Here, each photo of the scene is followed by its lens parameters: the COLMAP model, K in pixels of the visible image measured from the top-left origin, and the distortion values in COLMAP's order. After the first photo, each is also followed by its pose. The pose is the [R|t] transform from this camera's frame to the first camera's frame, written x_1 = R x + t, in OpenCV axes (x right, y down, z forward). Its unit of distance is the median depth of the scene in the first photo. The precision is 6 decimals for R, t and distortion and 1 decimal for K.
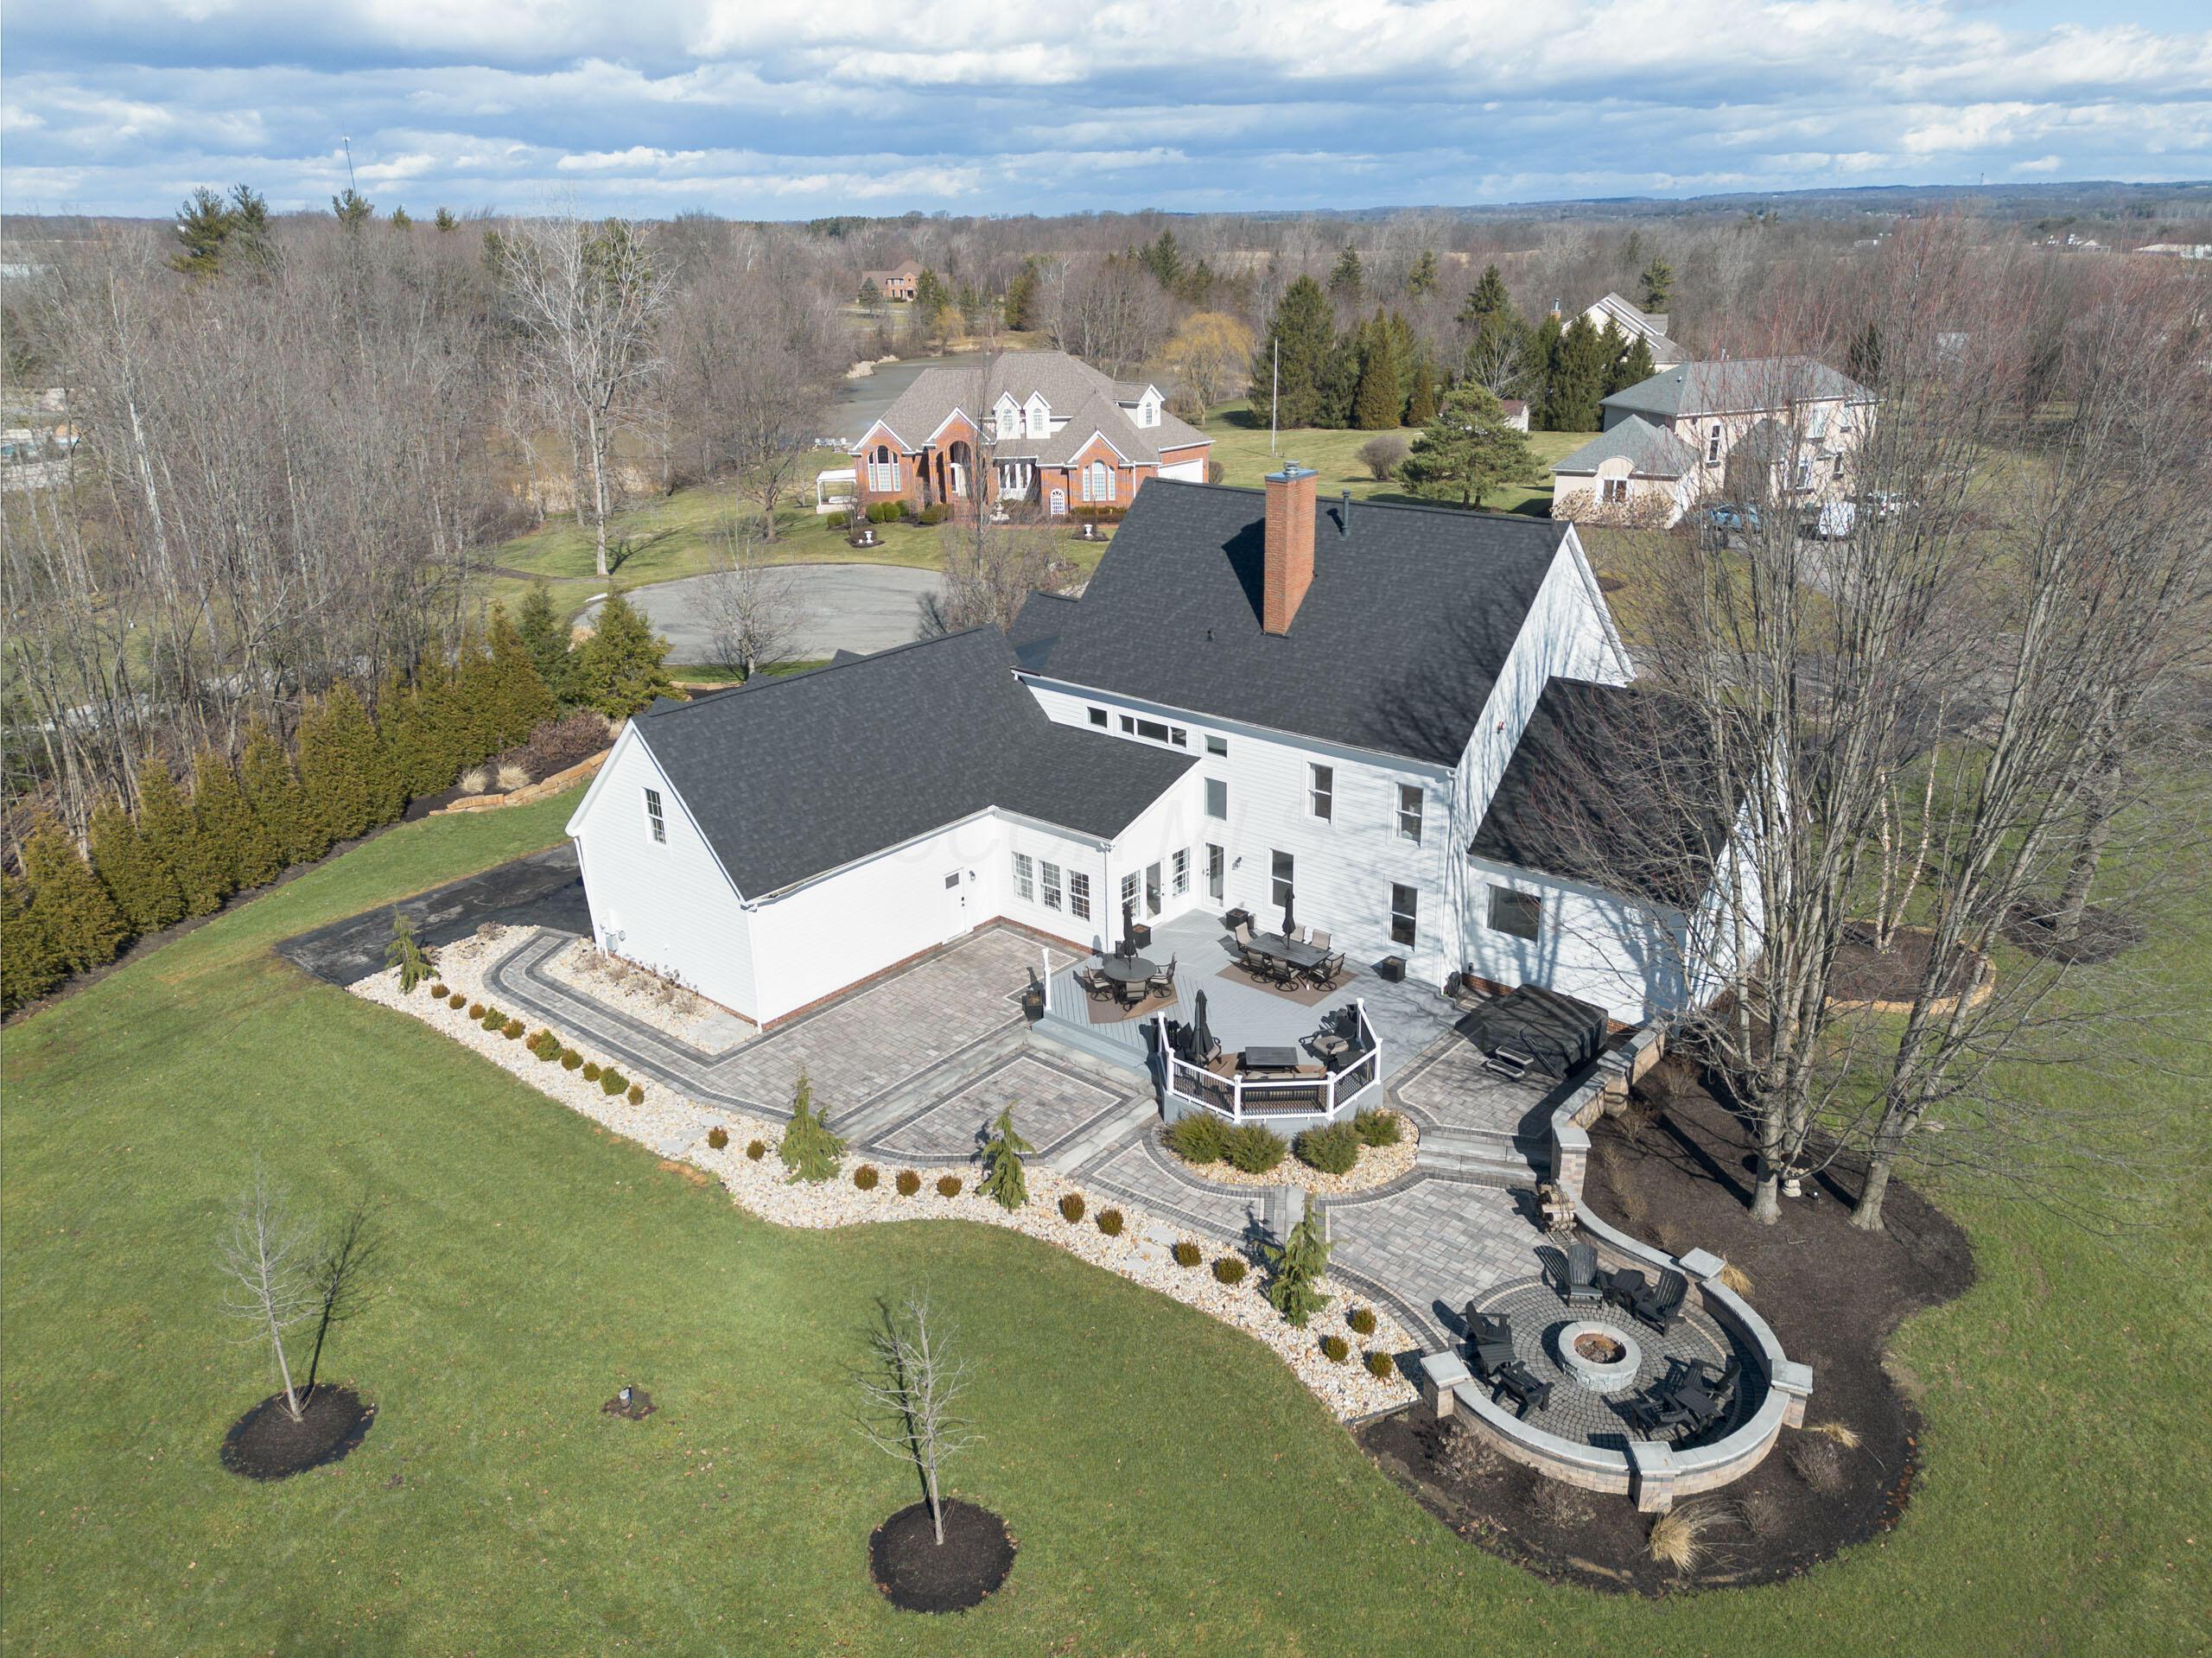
lens RADIAL K [[1415.7, 0, 1119.7], [0, 1415.7, 921.4], [0, 0, 1]] dist [0.029198, -0.022032]
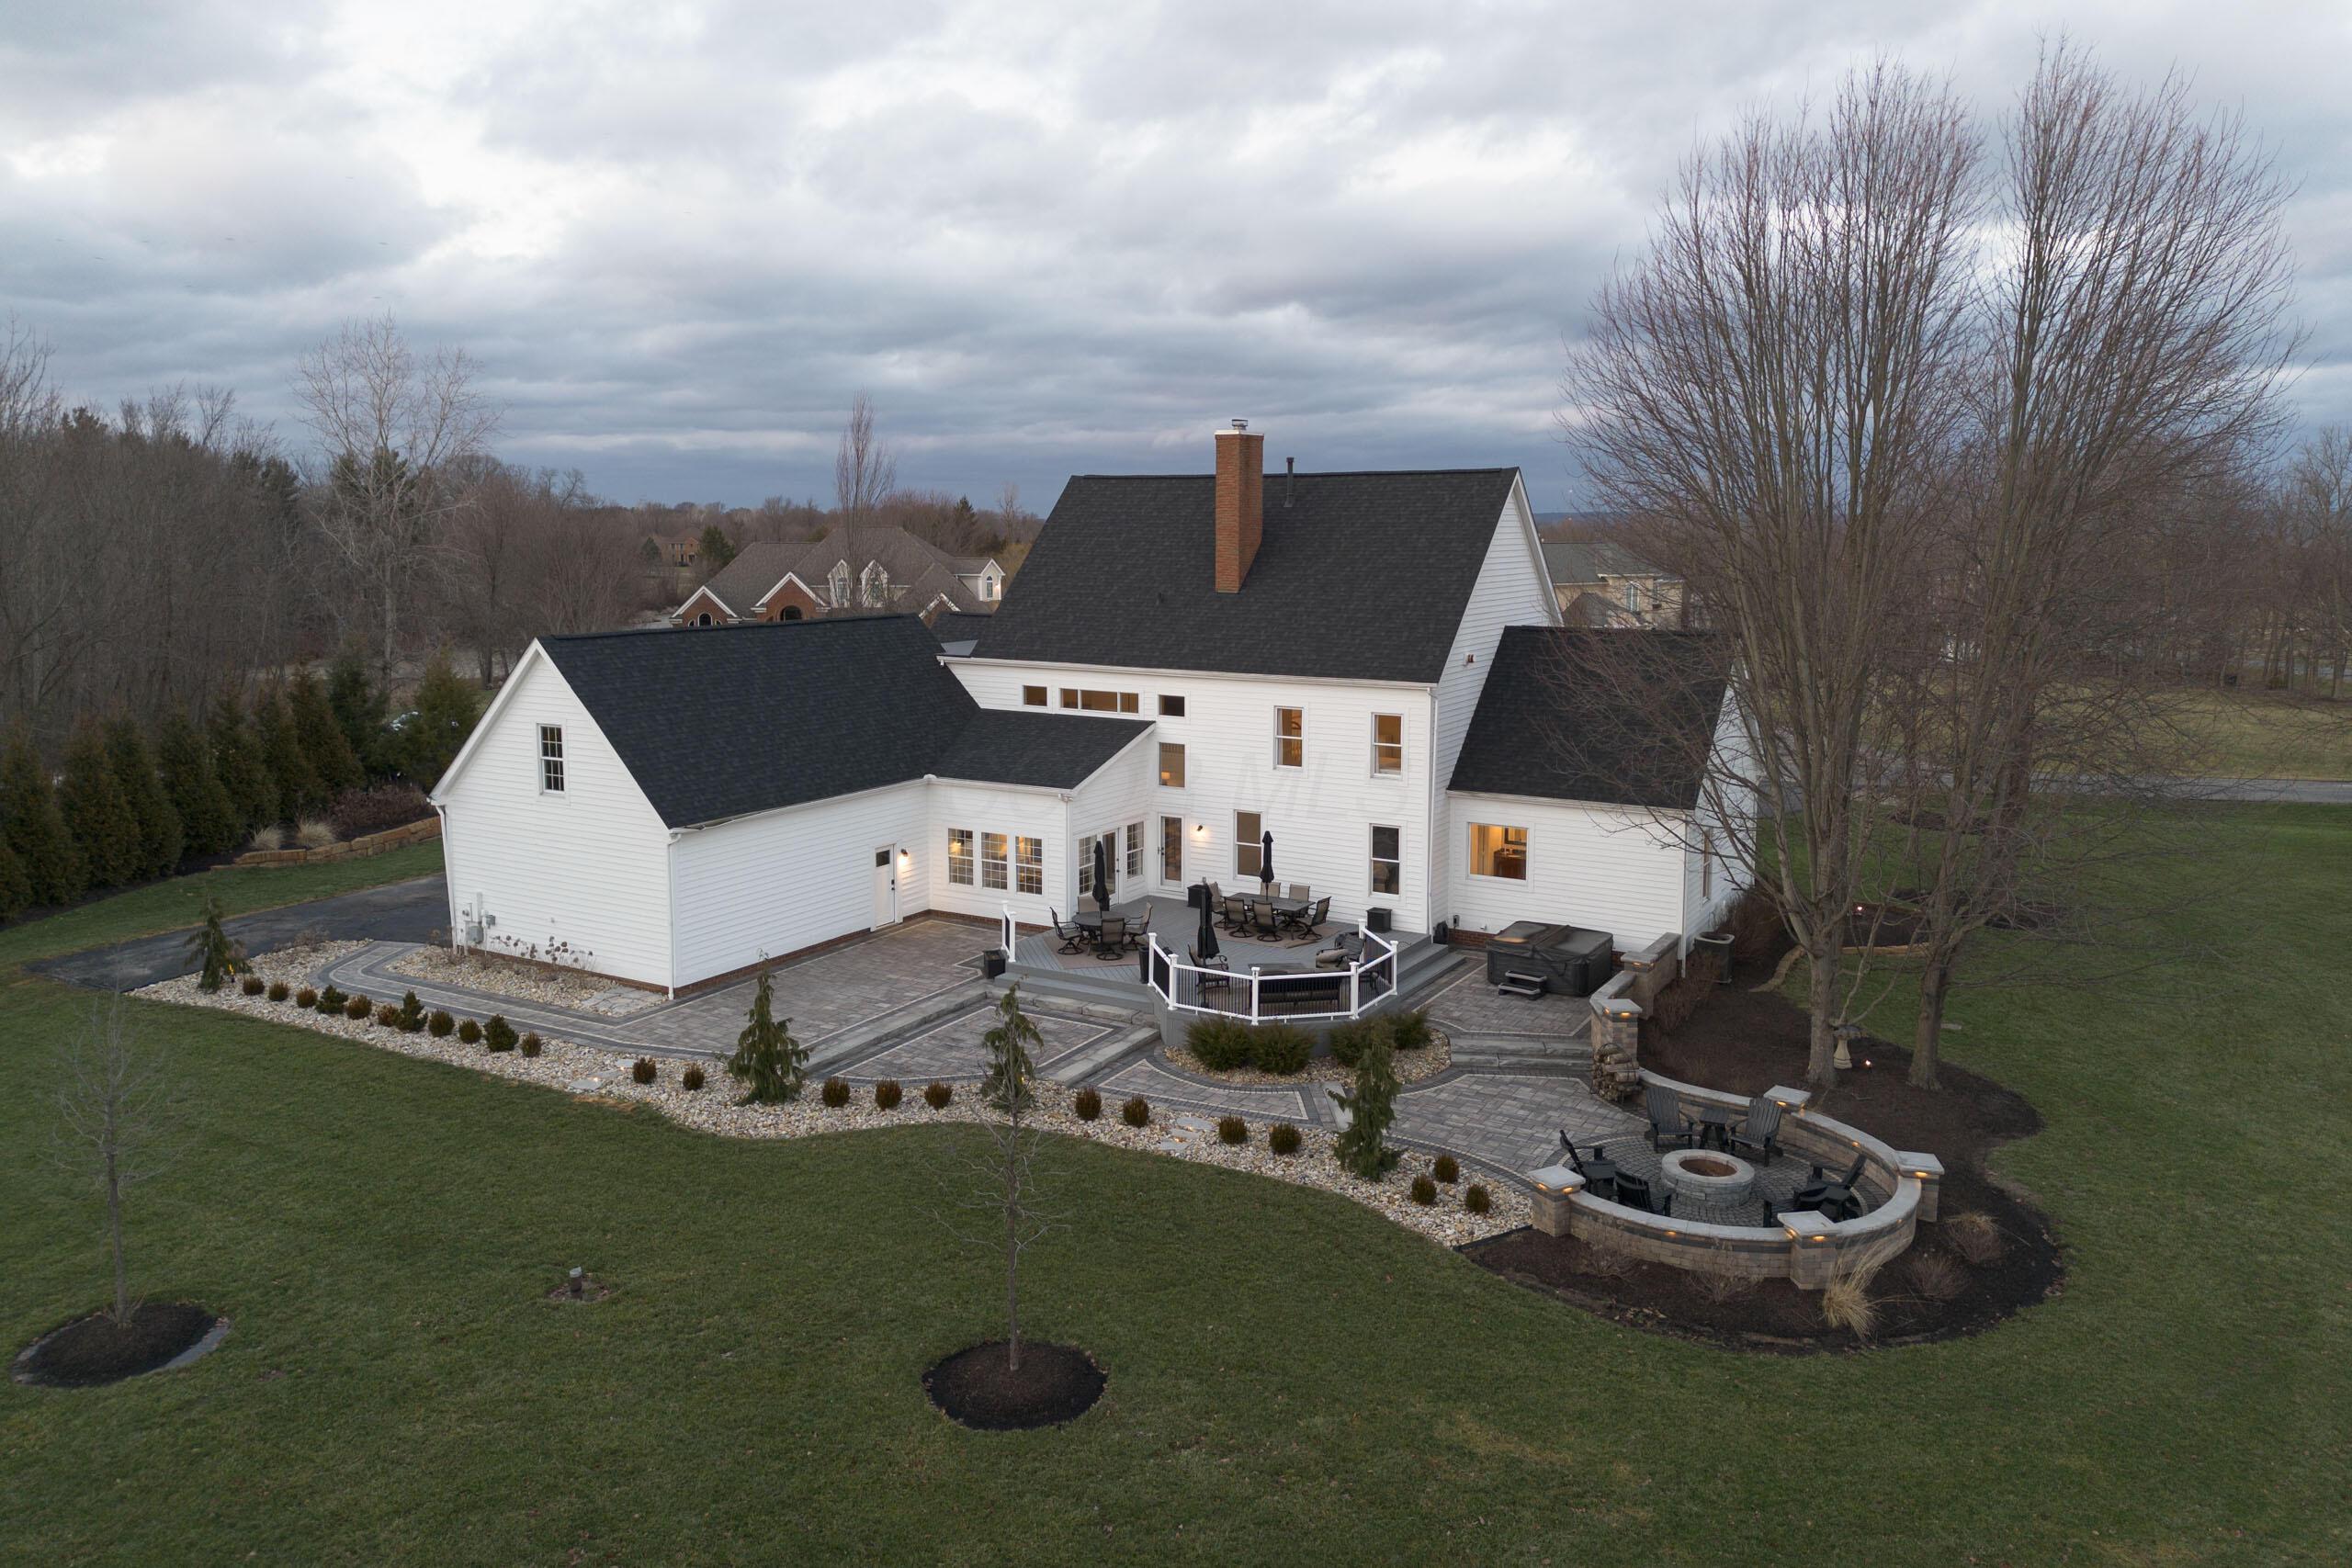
lens RADIAL K [[1527.7, 0, 1166.3], [0, 1527.7, 848.5], [0, 0, 1]] dist [0.034251, -0.043168]
pose [[0.986459, -0.012573, 0.163524, -0.112115], [0.050650, 0.971673, -0.230839, 0.221819], [-0.155989, 0.235996, 0.959152, 0.051611]]
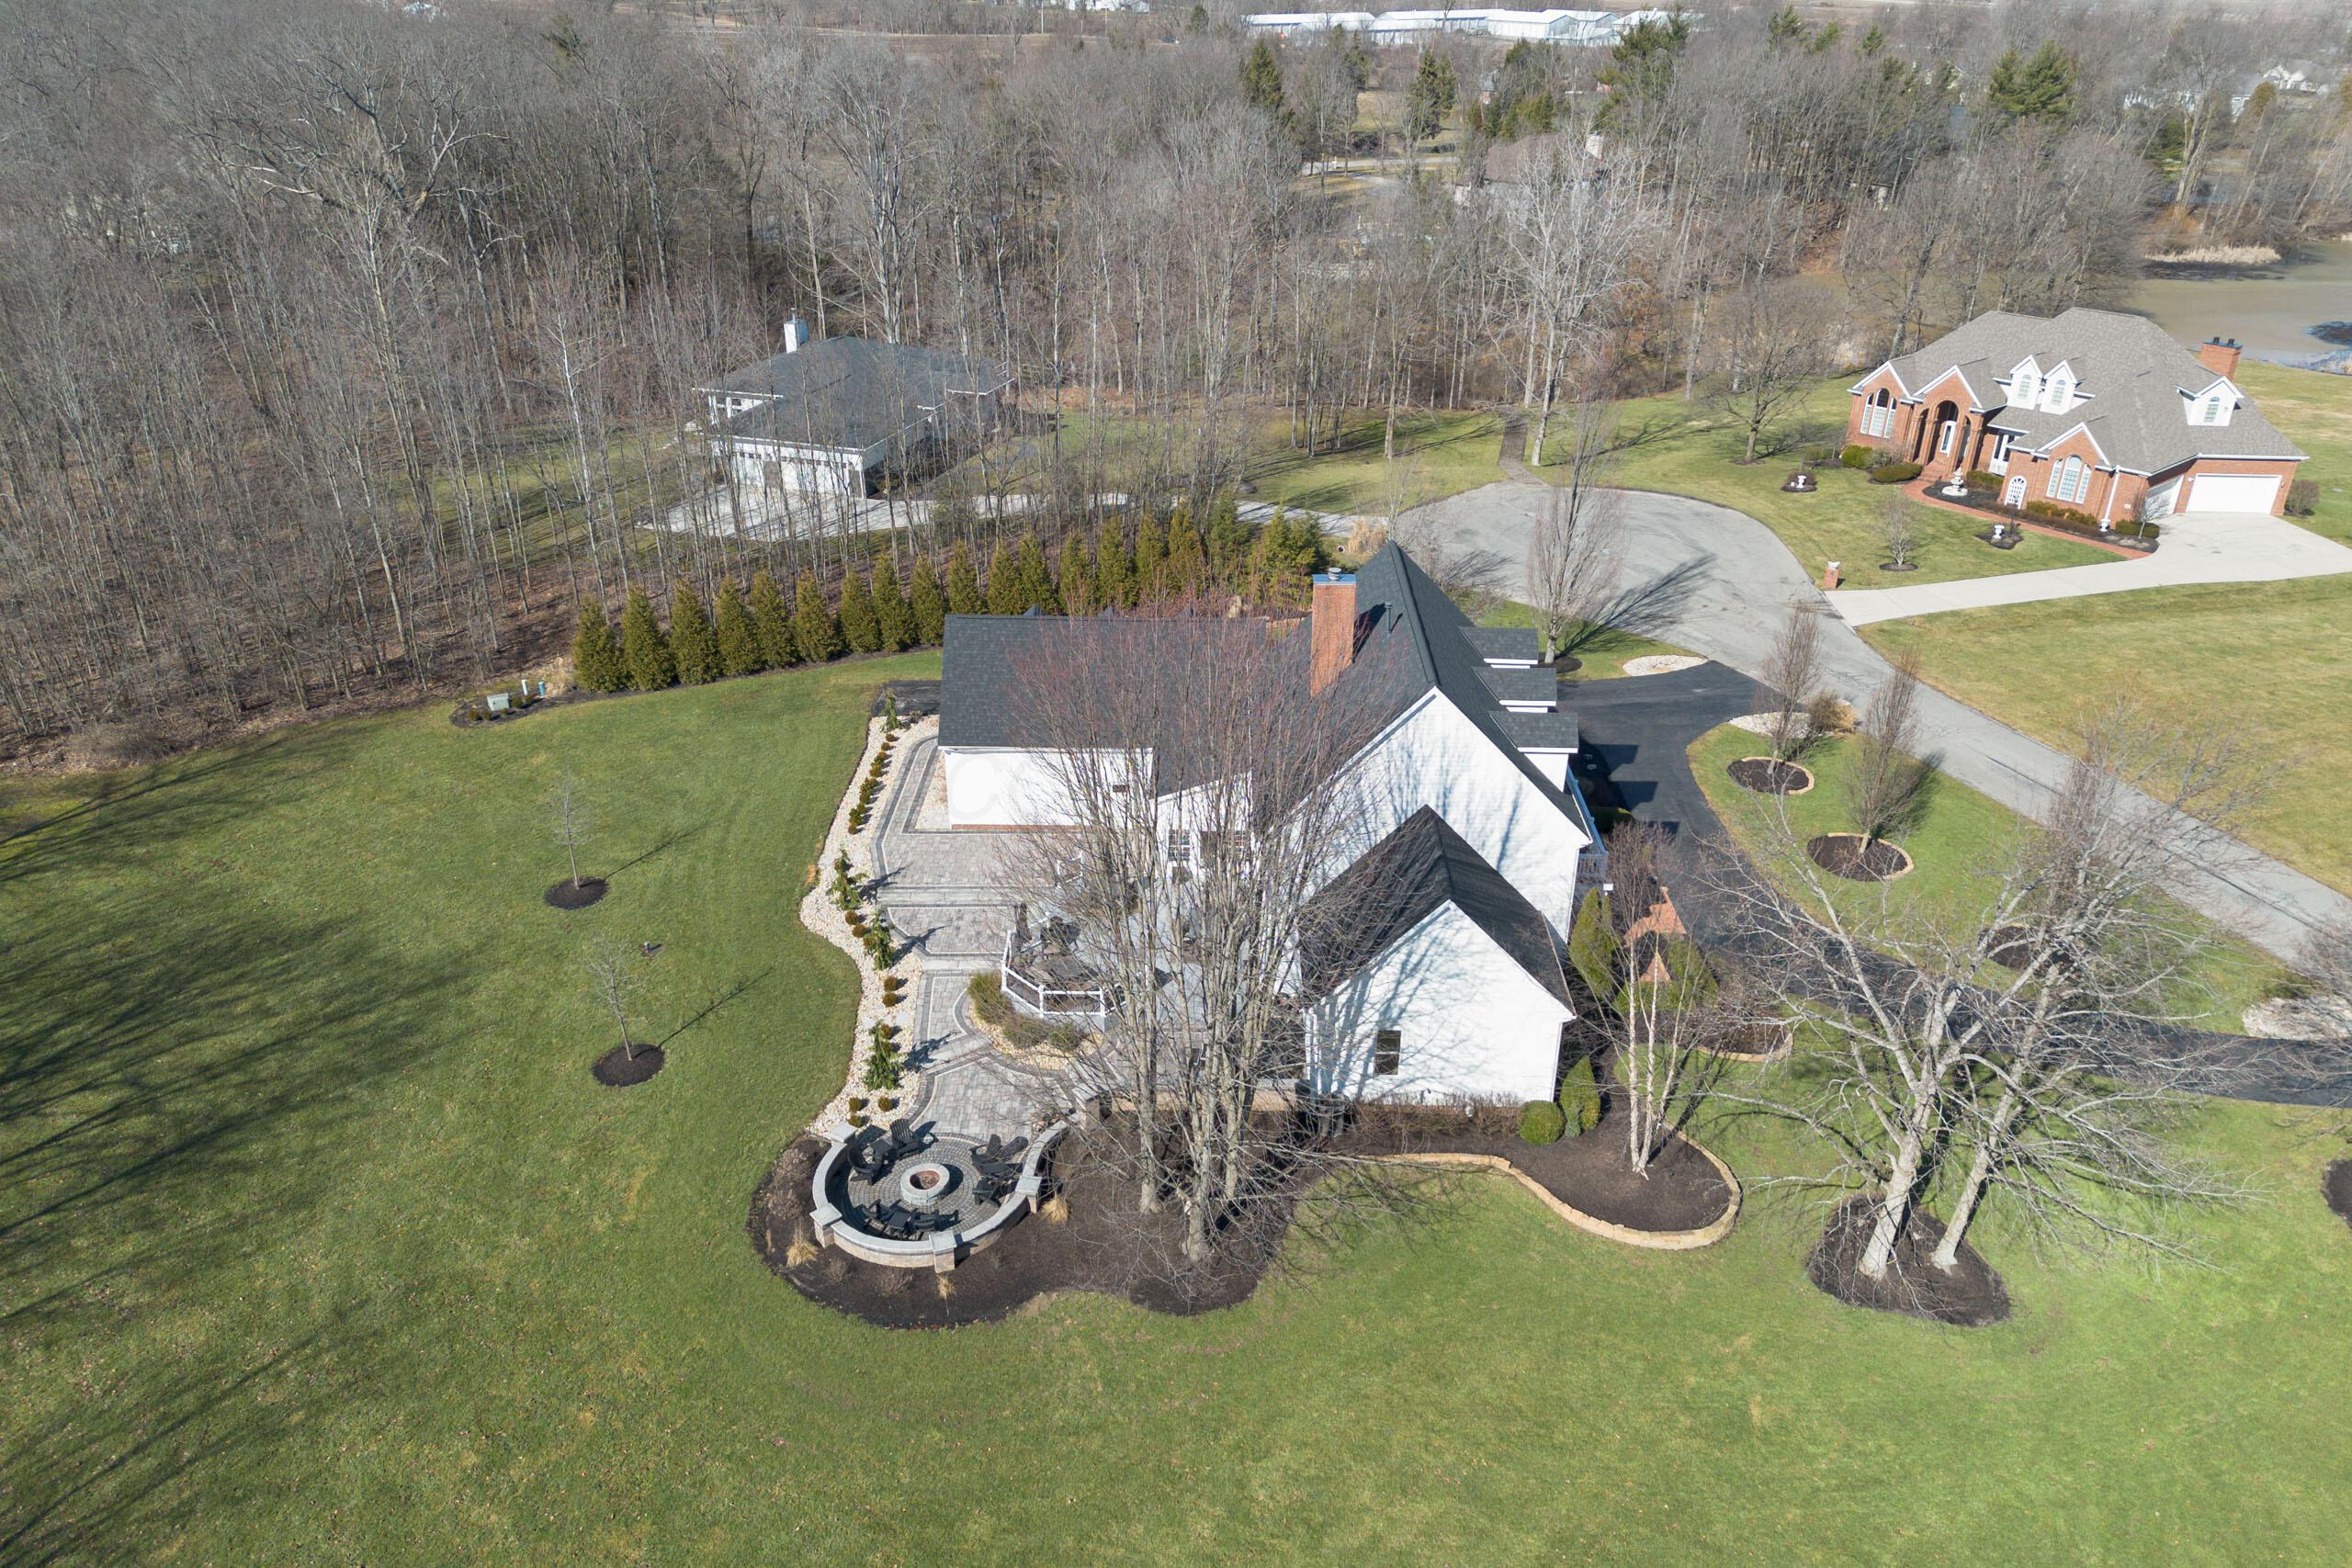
lens RADIAL K [[1527.7, 0, 1166.3], [0, 1527.7, 848.5], [0, 0, 1]] dist [0.034251, -0.043168]
pose [[0.638355, 0.385145, -0.666458, 1.055609], [-0.343353, 0.917385, 0.201281, -0.330198], [0.688921, 0.100342, 0.717858, -0.044089]]
